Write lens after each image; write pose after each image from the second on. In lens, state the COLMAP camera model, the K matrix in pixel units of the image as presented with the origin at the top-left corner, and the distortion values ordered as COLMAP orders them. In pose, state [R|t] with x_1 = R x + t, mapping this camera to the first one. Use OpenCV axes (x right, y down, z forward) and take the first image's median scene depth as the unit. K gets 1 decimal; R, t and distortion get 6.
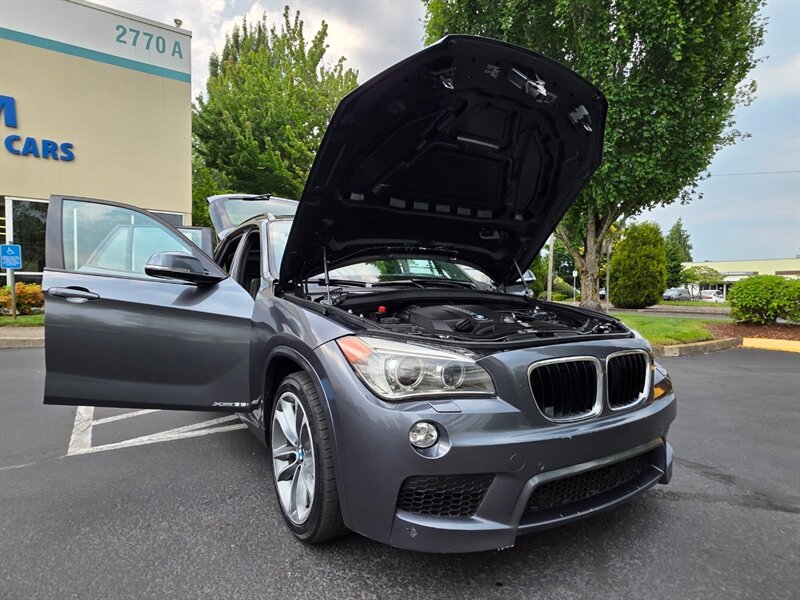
lens RADIAL K [[459.6, 0, 410.7], [0, 459.6, 299.2], [0, 0, 1]] dist [-0.001199, -0.001092]
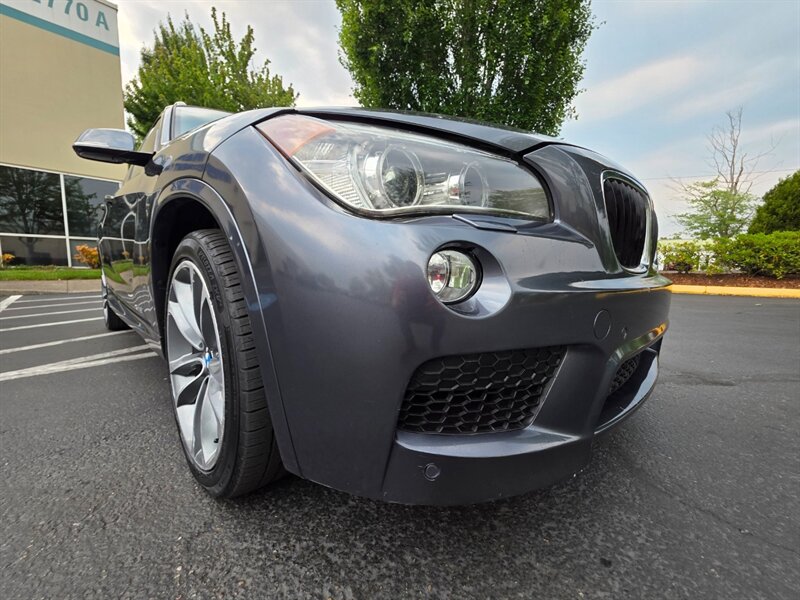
lens RADIAL K [[320.2, 0, 404.6], [0, 320.2, 295.9], [0, 0, 1]] dist [-0.001772, -0.000296]
pose [[0.974170, -0.025276, 0.224395, -0.082064], [0.010589, 0.997736, 0.066415, 0.252516], [-0.225566, -0.062323, 0.972232, 0.584899]]
